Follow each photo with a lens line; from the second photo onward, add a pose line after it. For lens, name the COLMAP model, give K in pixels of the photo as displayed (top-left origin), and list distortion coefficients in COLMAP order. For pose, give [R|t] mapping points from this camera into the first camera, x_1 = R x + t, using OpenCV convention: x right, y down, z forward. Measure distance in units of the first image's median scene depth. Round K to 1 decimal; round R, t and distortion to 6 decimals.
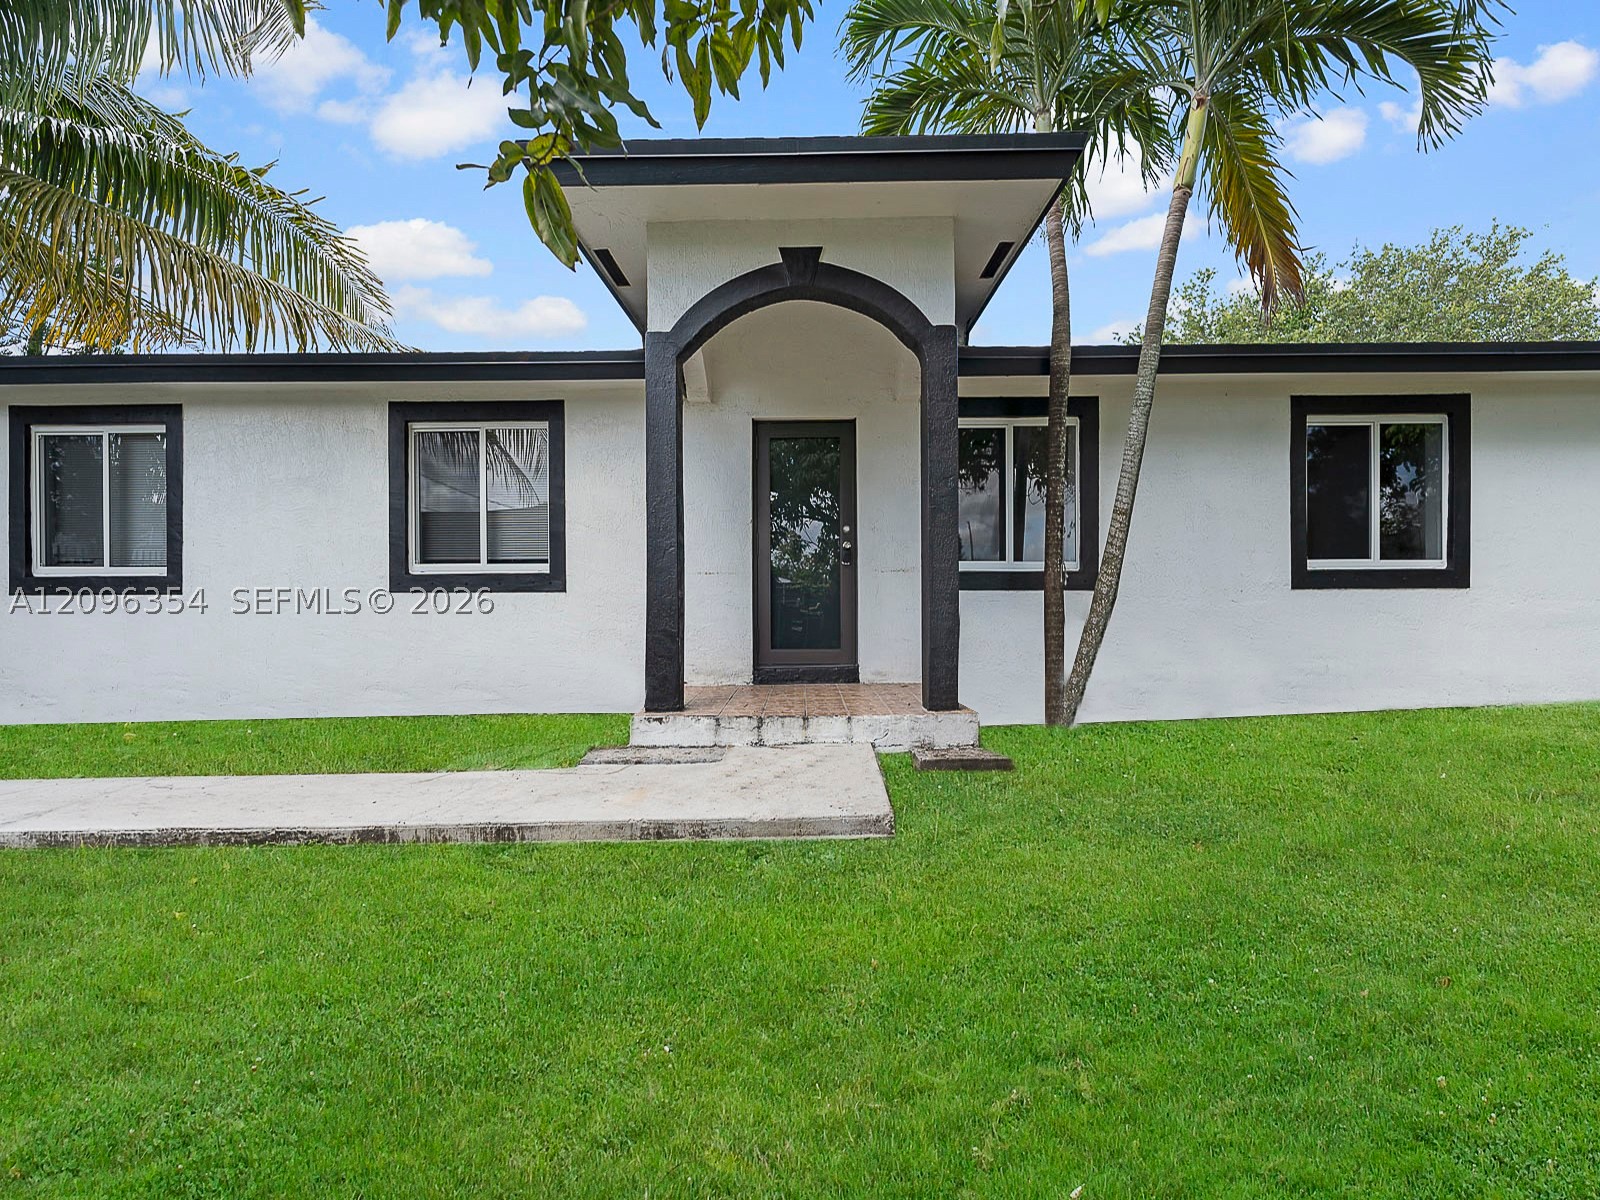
lens RADIAL K [[653.2, 0, 800.0], [0, 653.2, 600.0], [0, 0, 1]] dist [-0.002982, -0.000094]
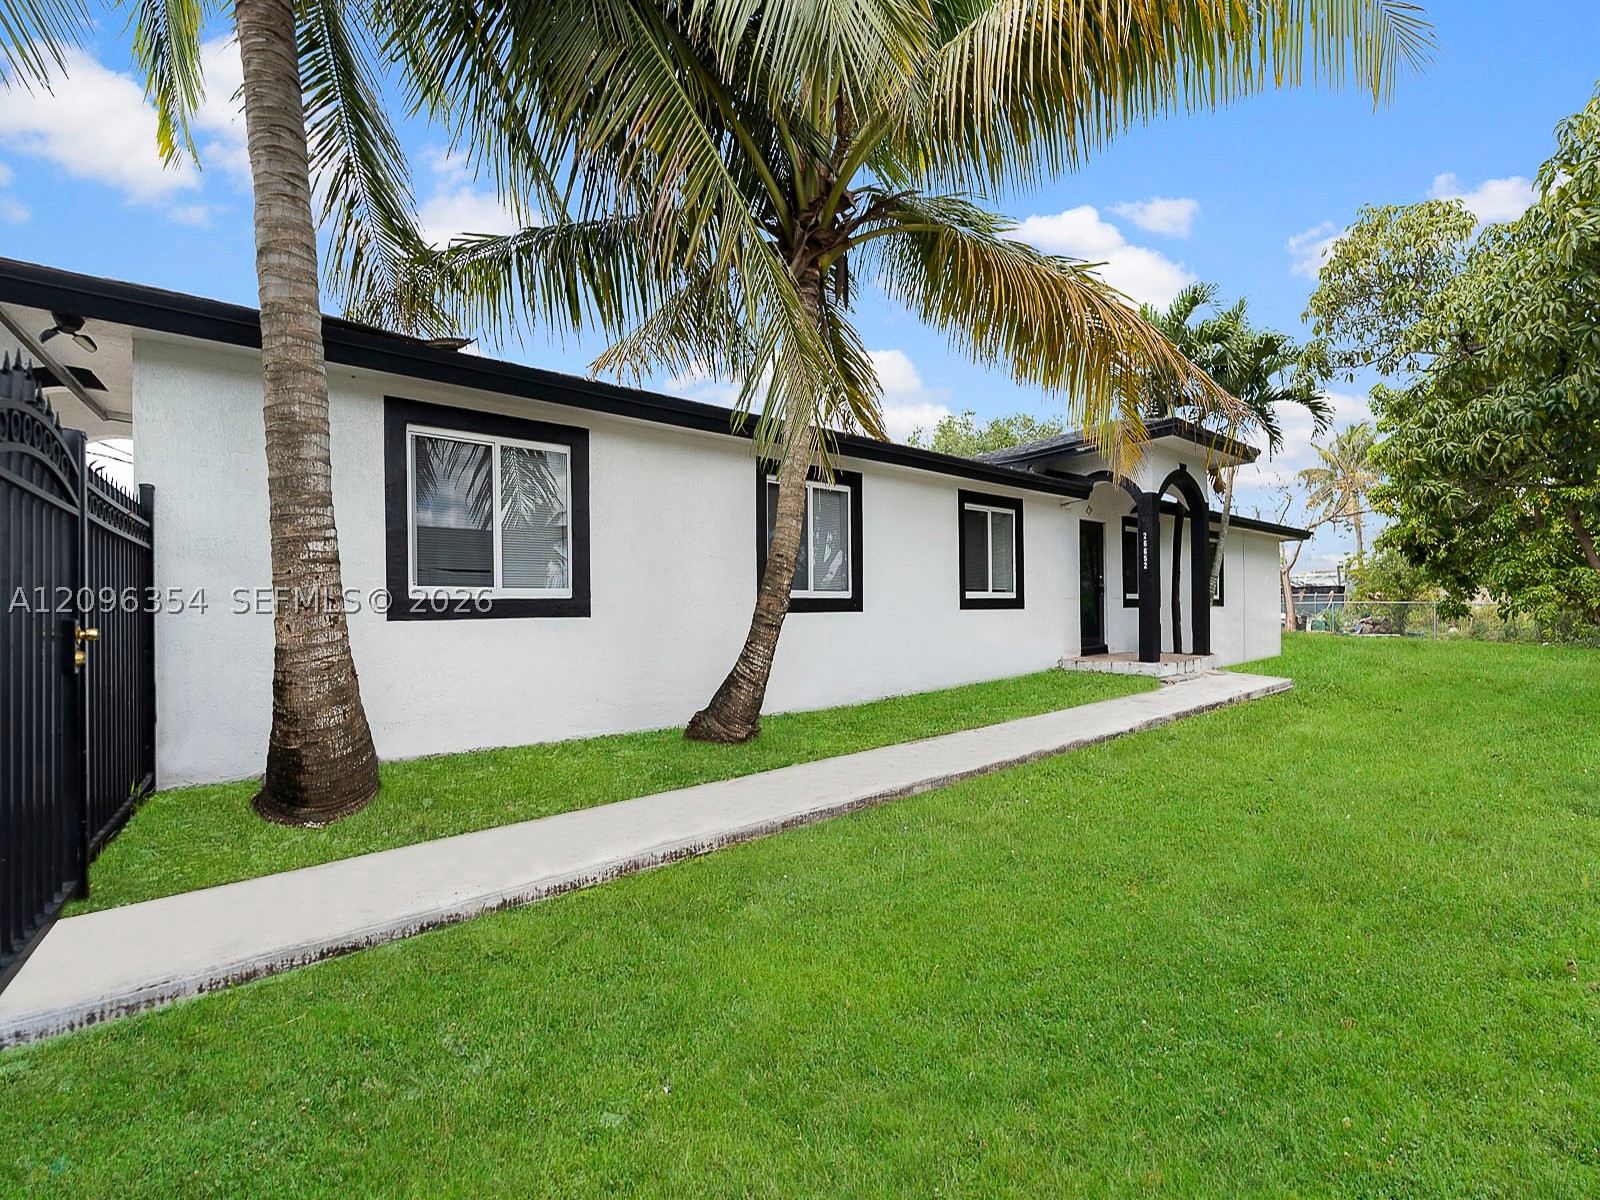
lens RADIAL K [[653.2, 0, 800.0], [0, 653.2, 600.0], [0, 0, 1]] dist [-0.002982, -0.000094]
pose [[0.779637, 0.002982, 0.626225, -0.734683], [0.022827, 0.999189, -0.033177, 0.003421], [-0.625816, 0.040161, 0.778936, 0.006194]]
